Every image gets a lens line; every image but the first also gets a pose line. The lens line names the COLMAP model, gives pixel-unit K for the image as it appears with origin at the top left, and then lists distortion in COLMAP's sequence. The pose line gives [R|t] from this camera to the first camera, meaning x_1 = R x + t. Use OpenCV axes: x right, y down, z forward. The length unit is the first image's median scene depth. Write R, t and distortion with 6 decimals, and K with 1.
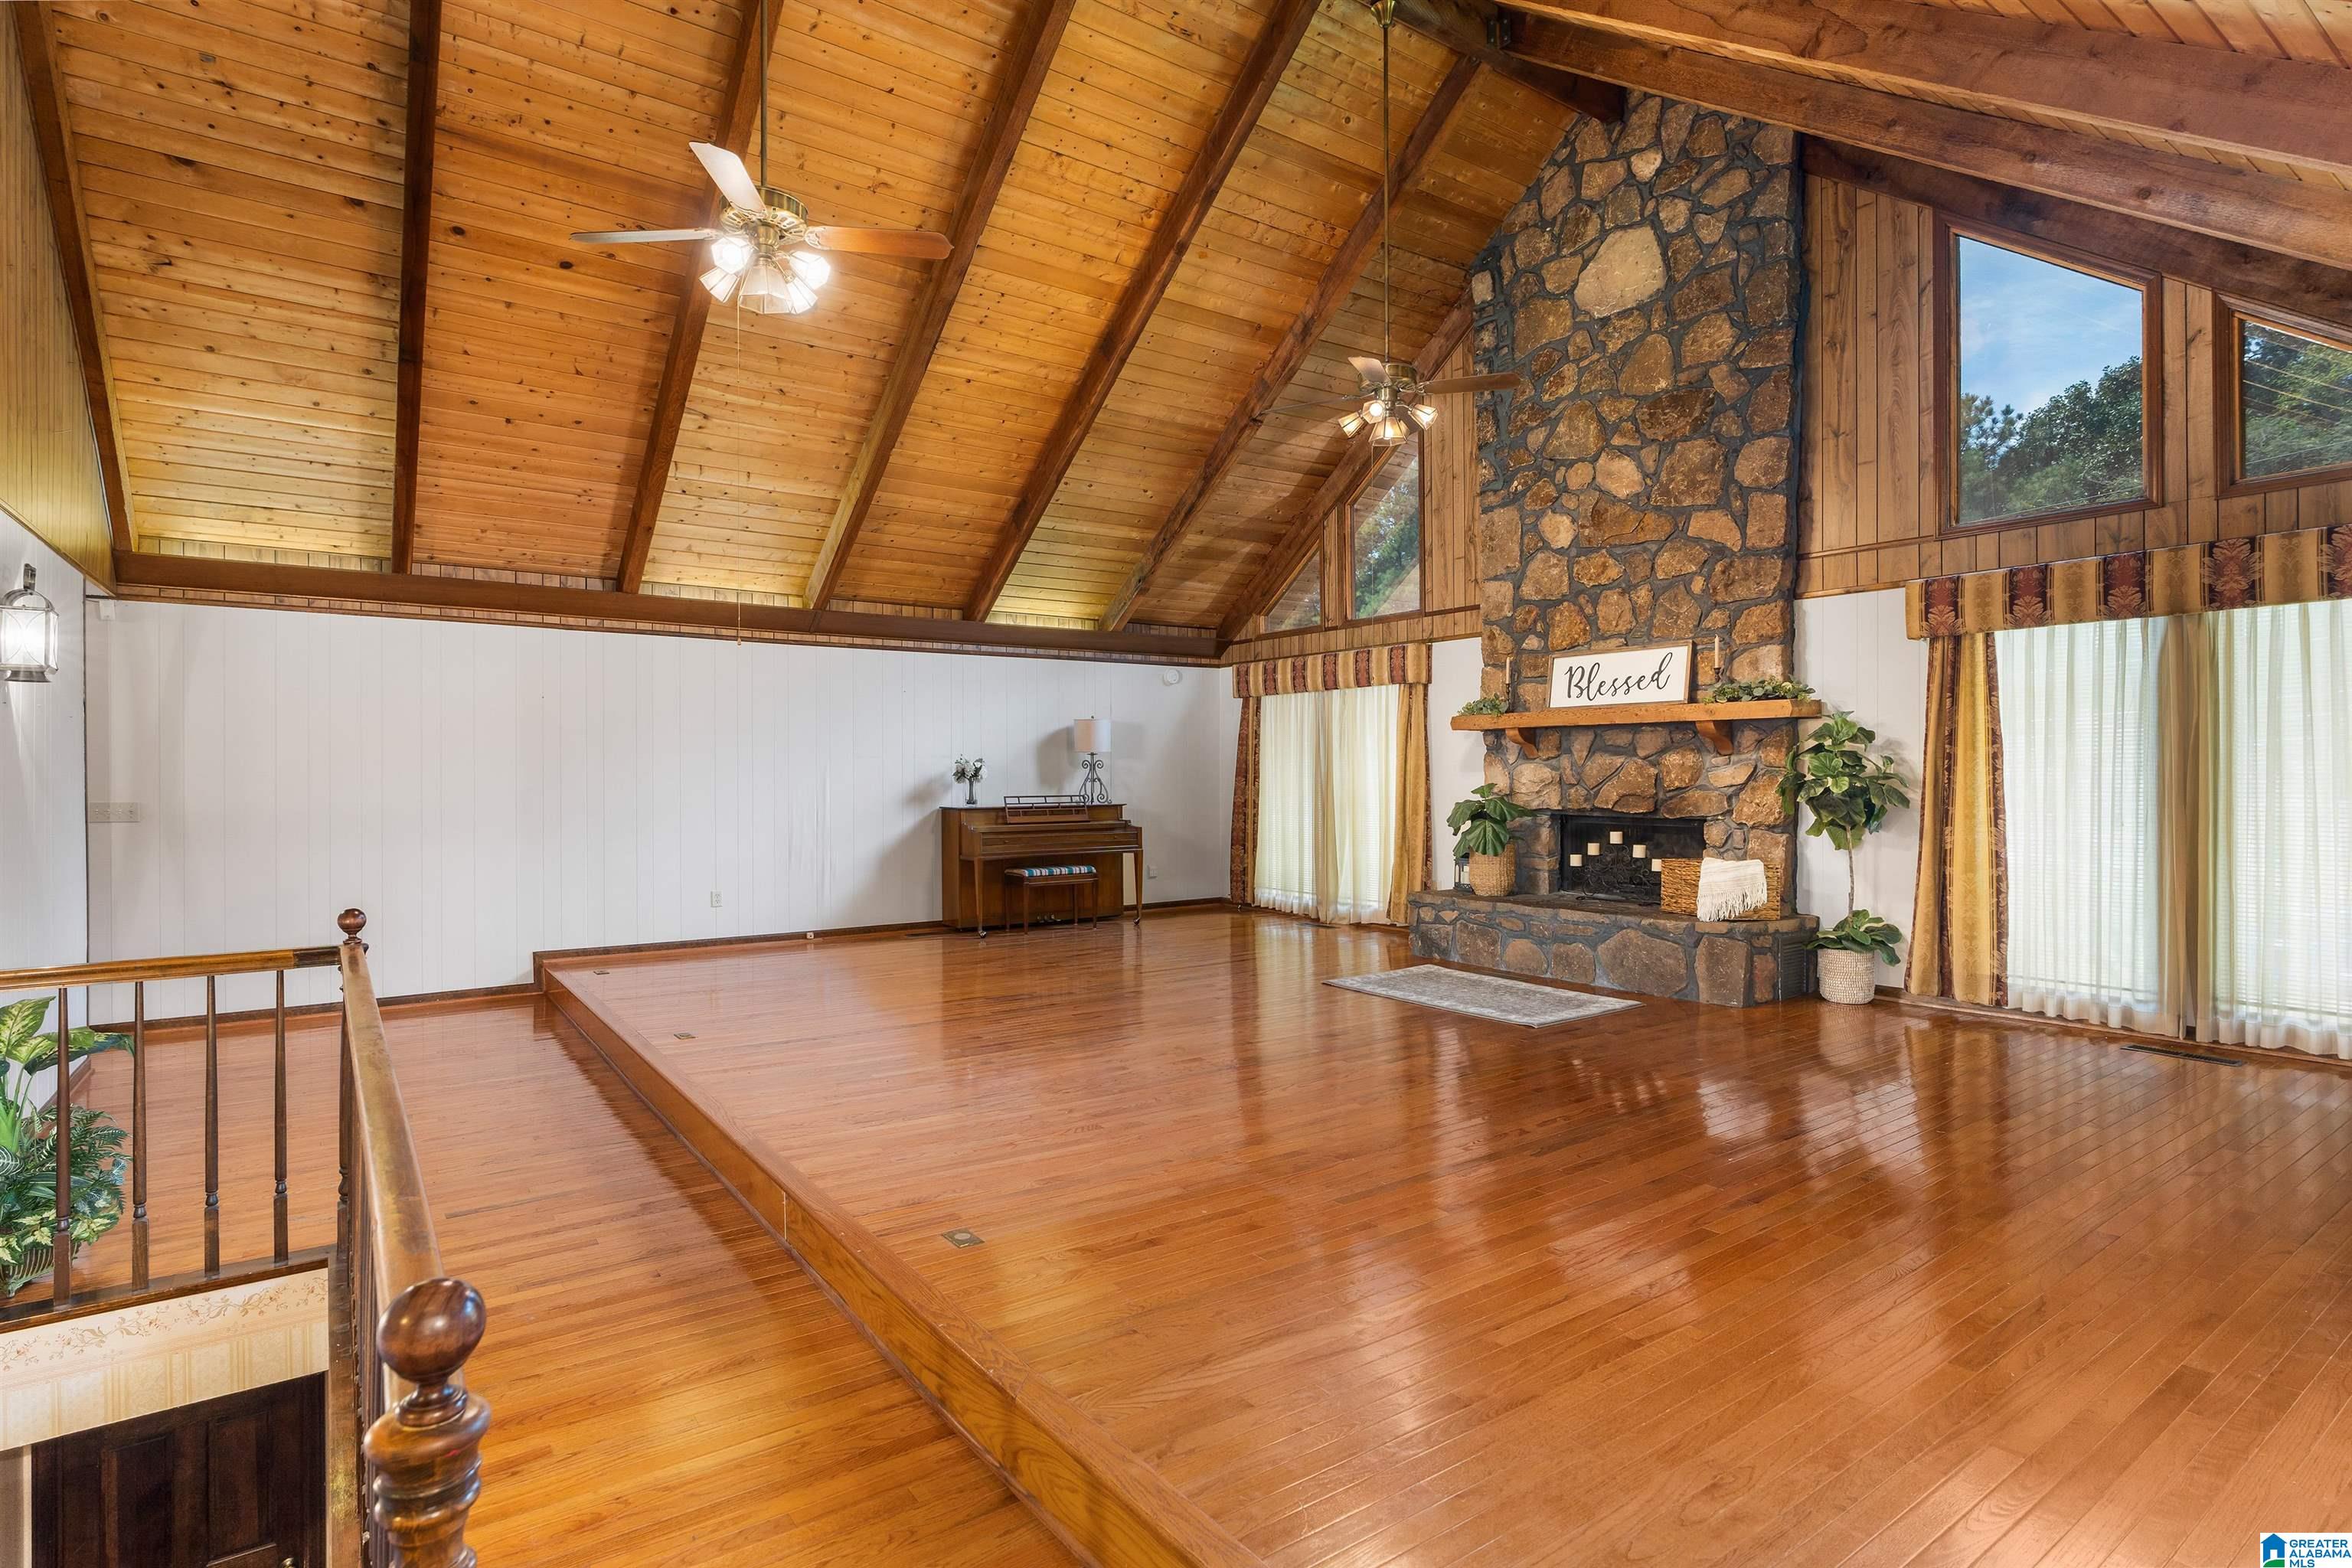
lens RADIAL K [[1178.7, 0, 1153.5], [0, 1178.7, 770.7], [0, 0, 1]] dist [-0.006836, 0.001523]
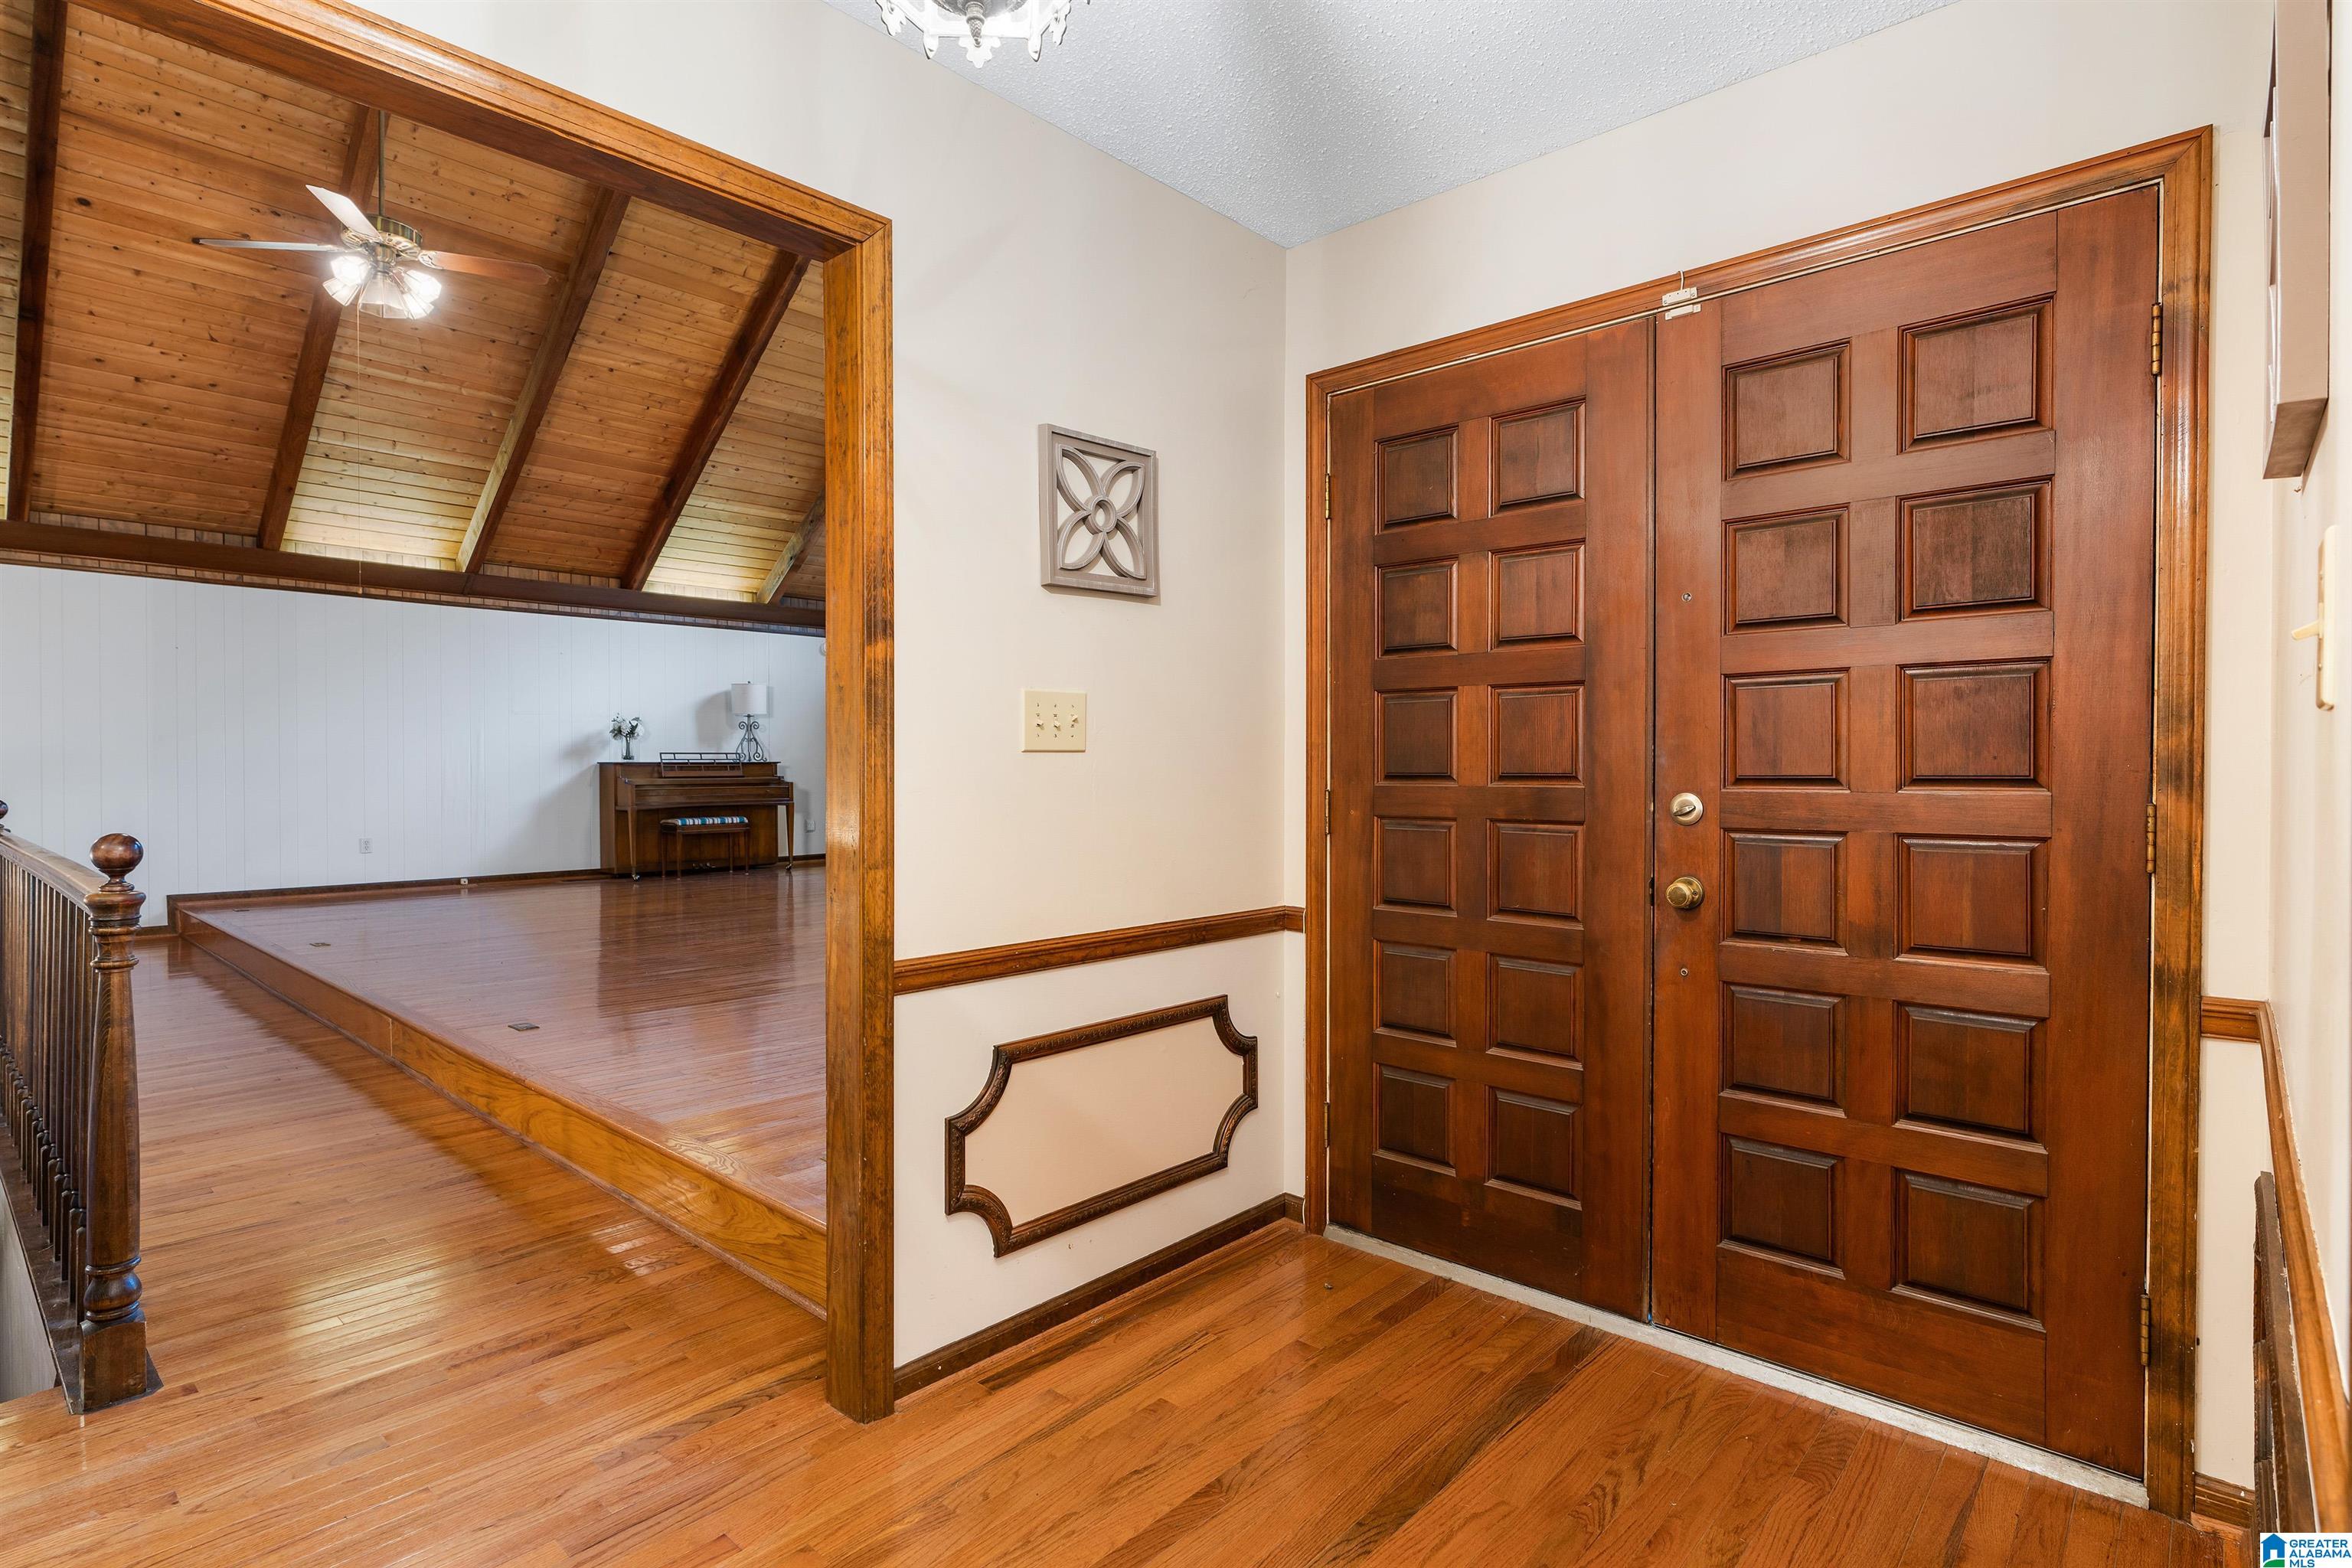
lens RADIAL K [[1199.2, 0, 1129.5], [0, 1199.2, 779.2], [0, 0, 1]] dist [-0.002029, 0.001387]
pose [[0.981590, 0.004029, 0.190958, 0.105219], [-0.006709, 0.999888, 0.013389, 0.034752], [-0.190883, -0.014424, 0.981507, -0.200530]]
